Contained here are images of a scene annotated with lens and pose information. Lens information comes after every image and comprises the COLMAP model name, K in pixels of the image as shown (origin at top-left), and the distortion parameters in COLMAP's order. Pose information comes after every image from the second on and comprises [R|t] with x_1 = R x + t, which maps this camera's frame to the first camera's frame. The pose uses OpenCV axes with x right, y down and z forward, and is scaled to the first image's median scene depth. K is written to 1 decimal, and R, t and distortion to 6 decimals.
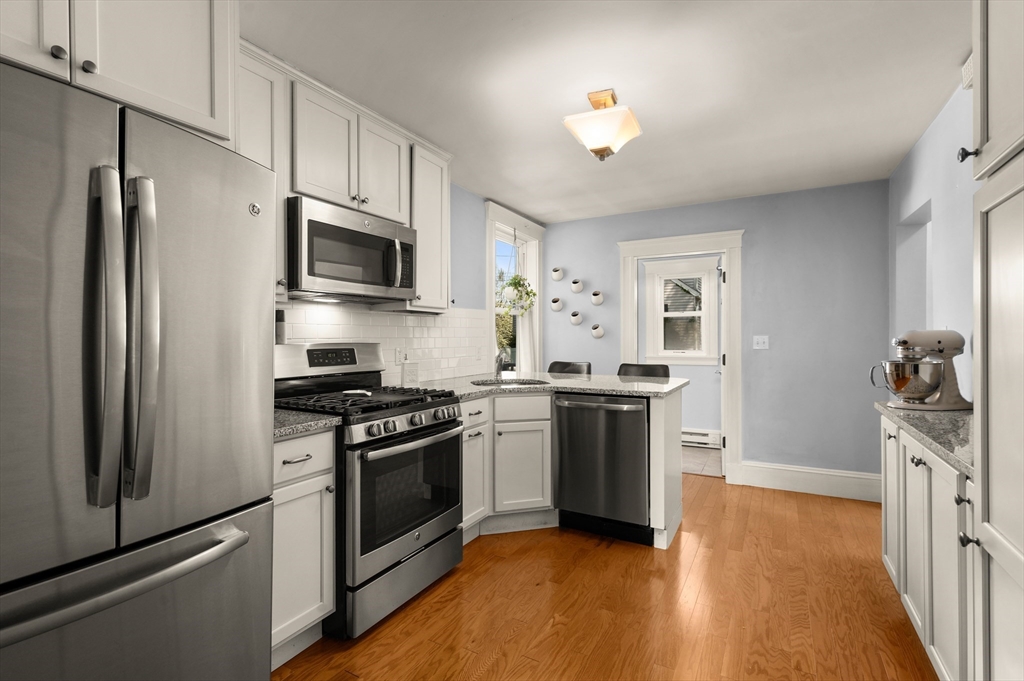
lens RADIAL K [[460.1, 0, 512.8], [0, 460.1, 332.2], [0, 0, 1]] dist [-0.002111, -0.000257]
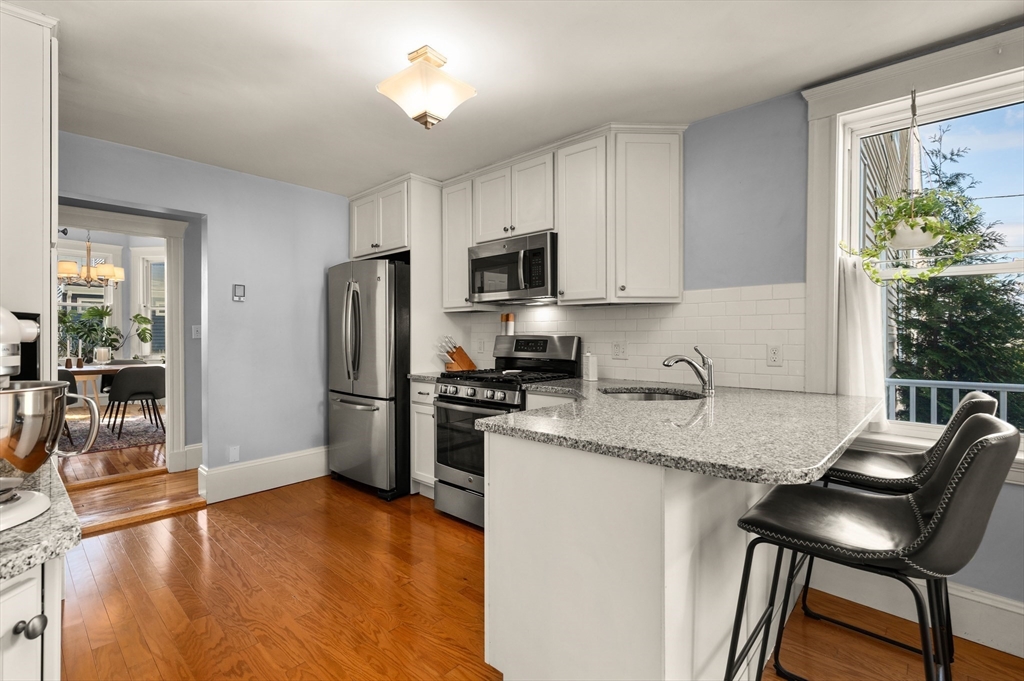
lens RADIAL K [[460.1, 0, 512.8], [0, 460.1, 332.2], [0, 0, 1]] dist [-0.002111, -0.000257]
pose [[-0.215131, -0.003220, -0.976580, 0.999545], [0.011159, 0.999921, -0.005755, 0.023588], [0.976521, -0.012136, -0.215078, 1.318626]]
